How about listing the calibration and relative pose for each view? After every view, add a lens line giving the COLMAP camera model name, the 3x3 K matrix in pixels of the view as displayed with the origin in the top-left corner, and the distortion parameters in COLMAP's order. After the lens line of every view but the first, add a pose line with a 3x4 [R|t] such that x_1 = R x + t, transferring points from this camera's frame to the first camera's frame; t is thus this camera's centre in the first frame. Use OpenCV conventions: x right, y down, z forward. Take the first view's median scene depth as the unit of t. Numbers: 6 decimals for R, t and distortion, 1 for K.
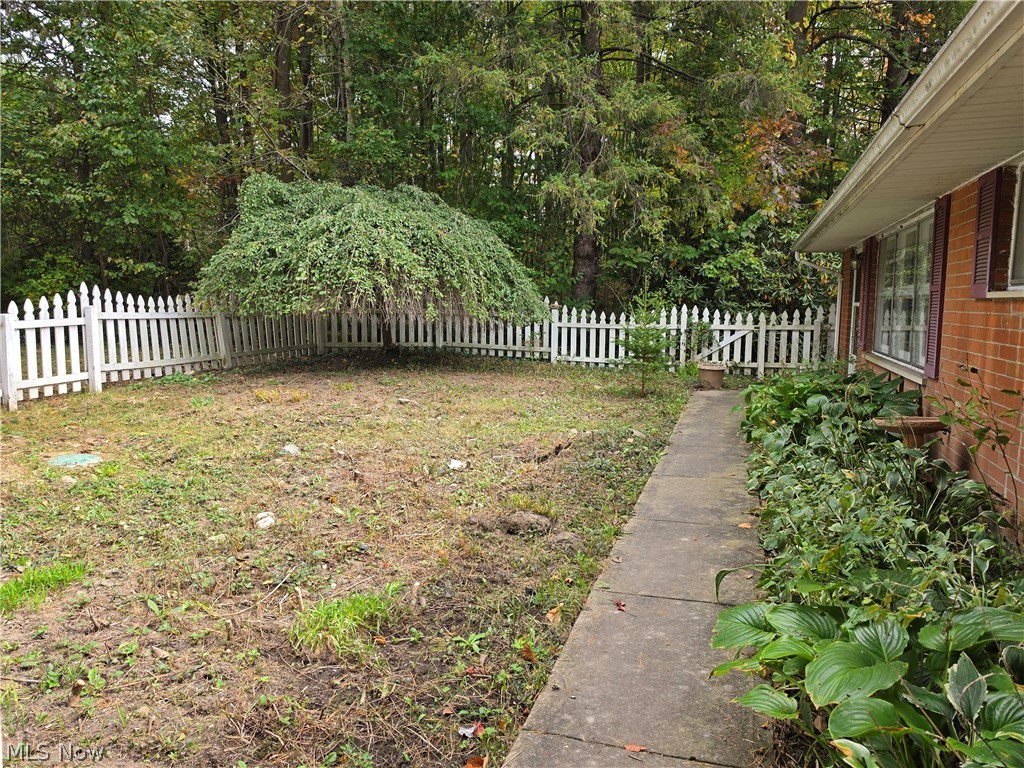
lens RADIAL K [[707.2, 0, 518.3], [0, 707.2, 381.6], [0, 0, 1]] dist [0.096982, -0.104521]
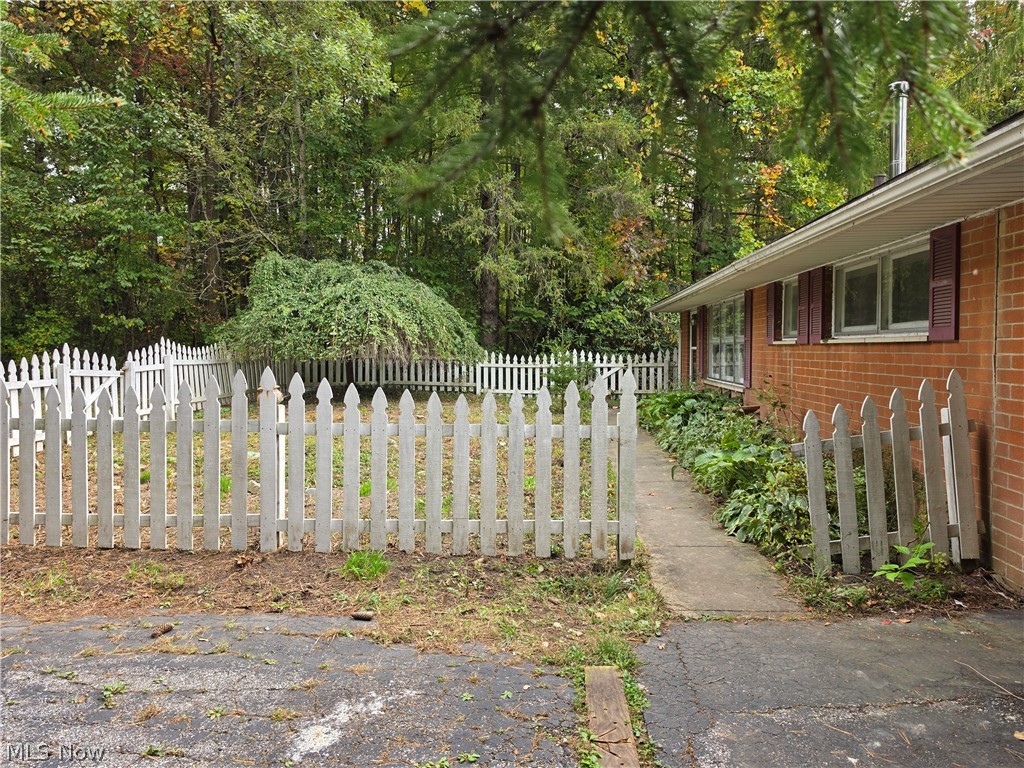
lens RADIAL K [[700.1, 0, 512.0], [0, 700.1, 384.0], [0, 0, 1]] dist [0.109457, -0.102594]
pose [[0.974847, -0.021068, 0.221877, -0.189032], [0.034338, 0.997833, -0.056121, 0.030468], [-0.220214, 0.062328, 0.973458, -0.284866]]
